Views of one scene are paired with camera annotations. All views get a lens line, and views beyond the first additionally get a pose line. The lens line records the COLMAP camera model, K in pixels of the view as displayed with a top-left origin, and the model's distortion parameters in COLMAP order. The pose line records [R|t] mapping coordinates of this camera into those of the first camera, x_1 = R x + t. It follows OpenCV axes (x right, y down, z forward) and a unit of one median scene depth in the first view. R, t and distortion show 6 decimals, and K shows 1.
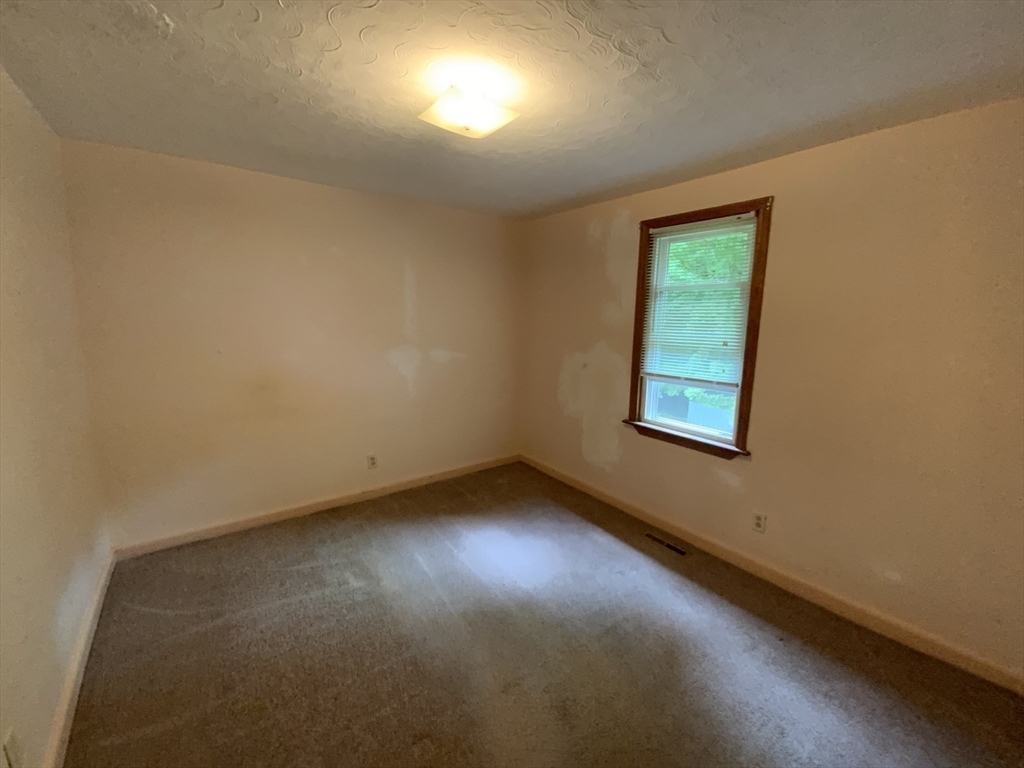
lens RADIAL K [[418.7, 0, 512.0], [0, 418.7, 384.0], [0, 0, 1]] dist [0.000566, 0.000065]
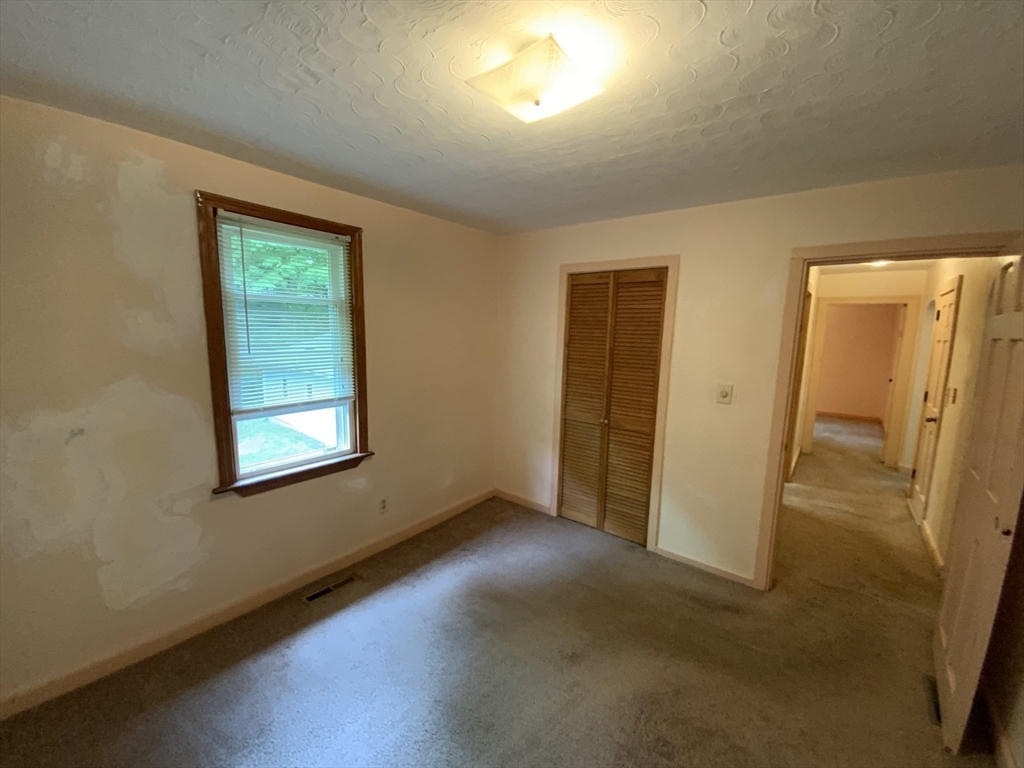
lens RADIAL K [[418.7, 0, 512.0], [0, 418.7, 384.0], [0, 0, 1]] dist [0.000566, 0.000065]
pose [[-0.265885, -0.144336, 0.953138, -0.556180], [0.133200, 0.973743, 0.184613, -0.164440], [-0.954758, 0.176044, -0.239678, 0.825313]]
